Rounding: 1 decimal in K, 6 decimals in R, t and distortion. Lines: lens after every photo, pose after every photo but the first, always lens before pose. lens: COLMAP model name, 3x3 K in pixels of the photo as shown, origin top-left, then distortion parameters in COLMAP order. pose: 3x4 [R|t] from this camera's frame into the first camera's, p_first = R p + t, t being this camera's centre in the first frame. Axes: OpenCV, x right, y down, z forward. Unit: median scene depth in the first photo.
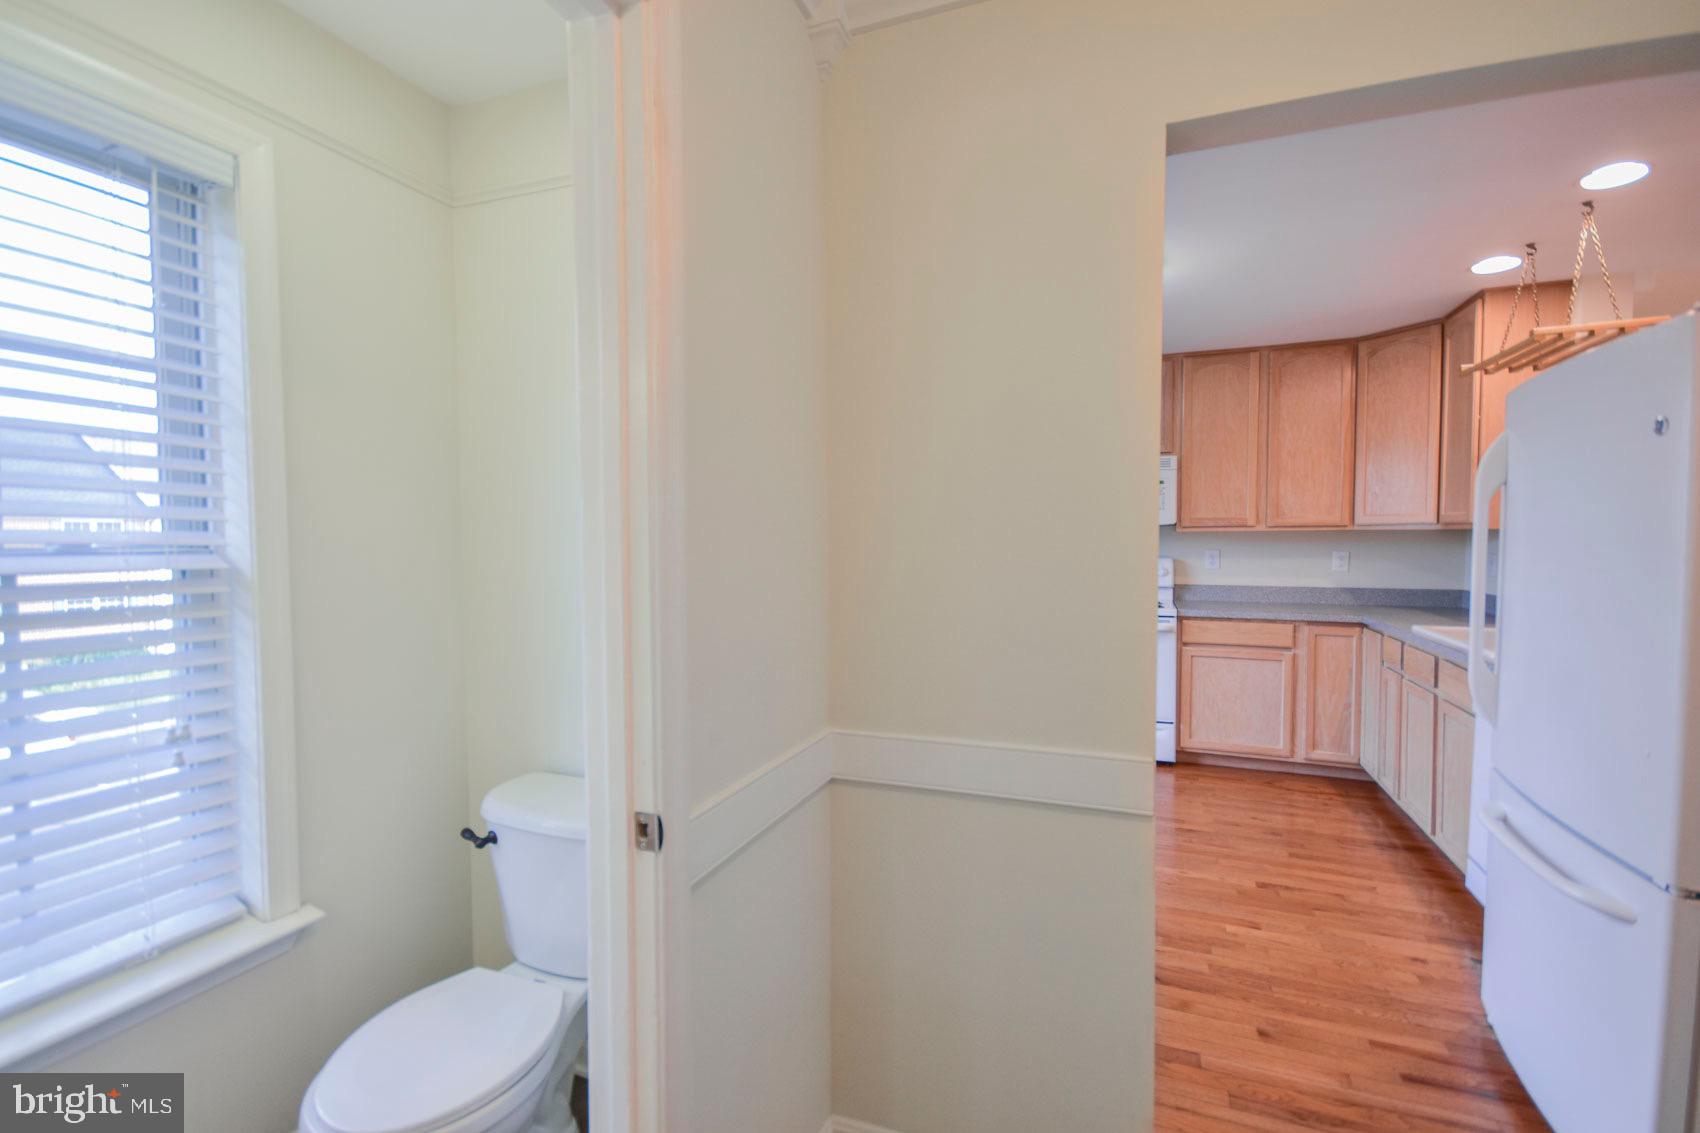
lens RADIAL K [[749.5, 0, 851.1], [0, 749.5, 563.6], [0, 0, 1]] dist [0.018084, -0.009682]
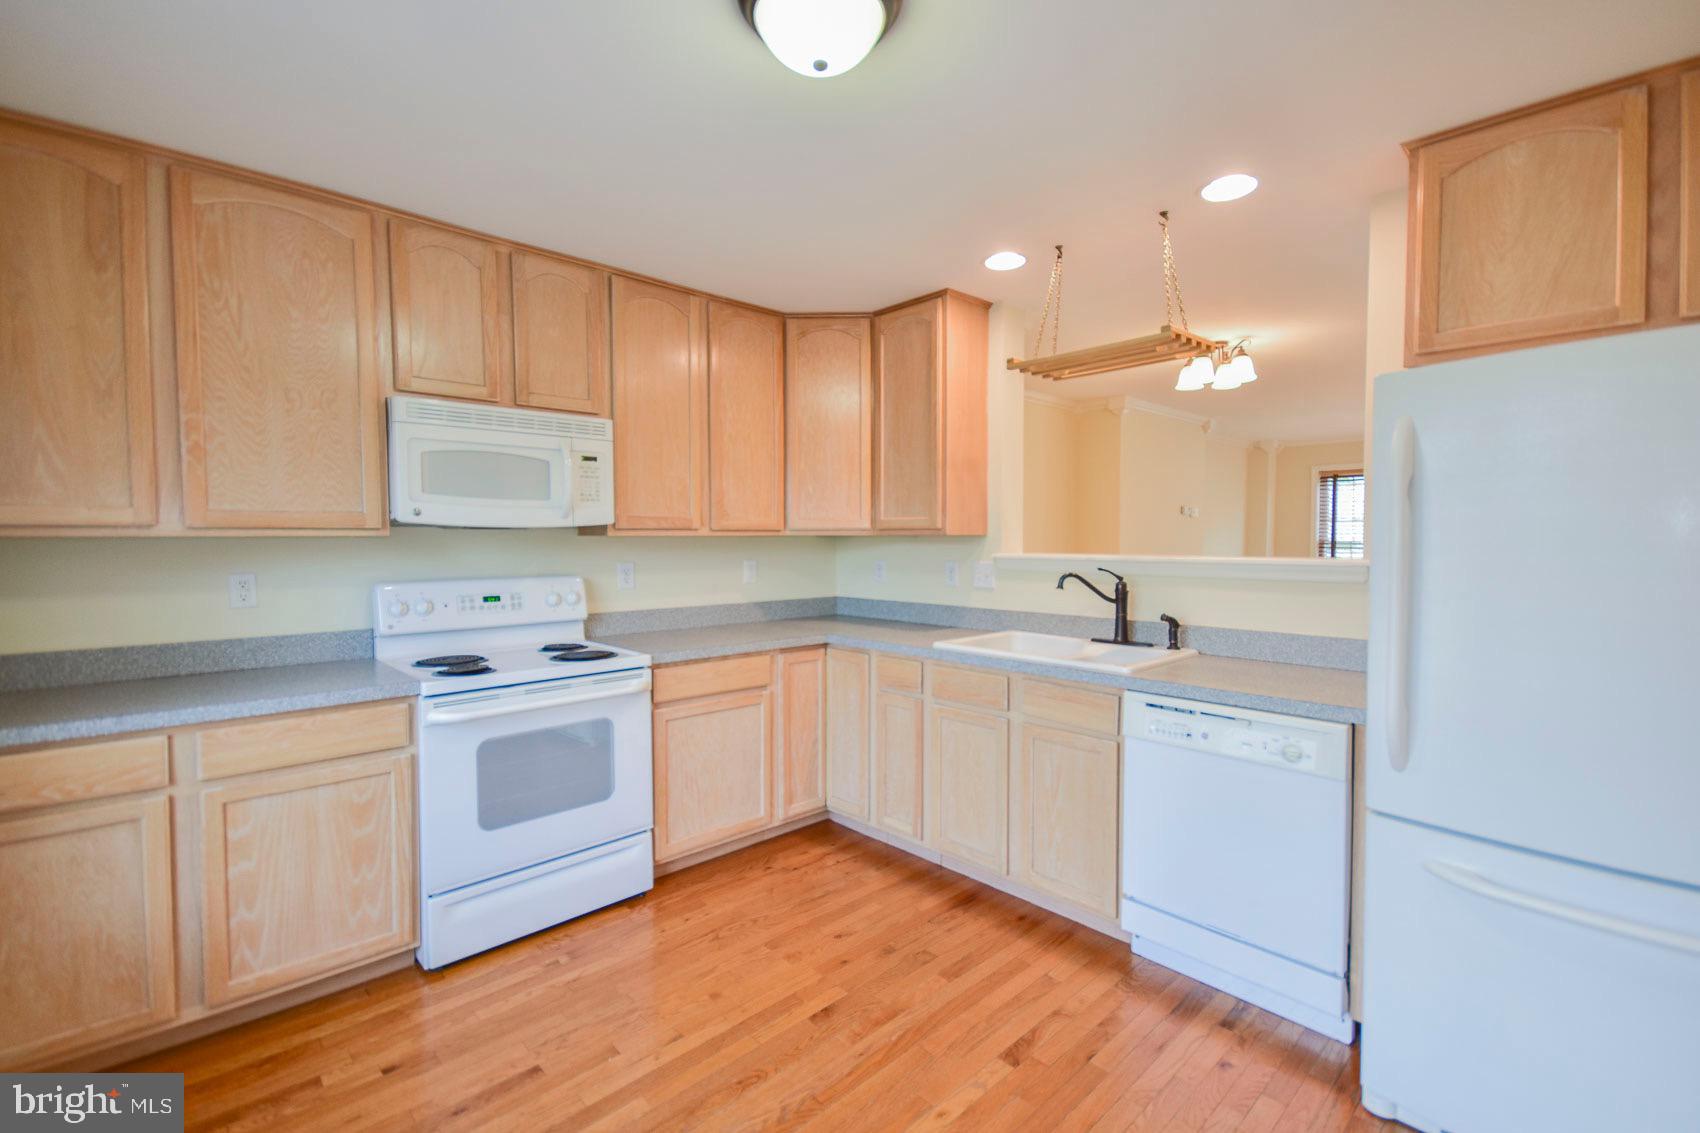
lens RADIAL K [[749.5, 0, 851.1], [0, 749.5, 563.6], [0, 0, 1]] dist [0.018084, -0.009682]
pose [[0.431095, -0.027348, 0.901892, -0.080394], [0.035720, 0.999274, 0.013227, -0.021799], [-0.901599, 0.026513, 0.431759, 0.582229]]
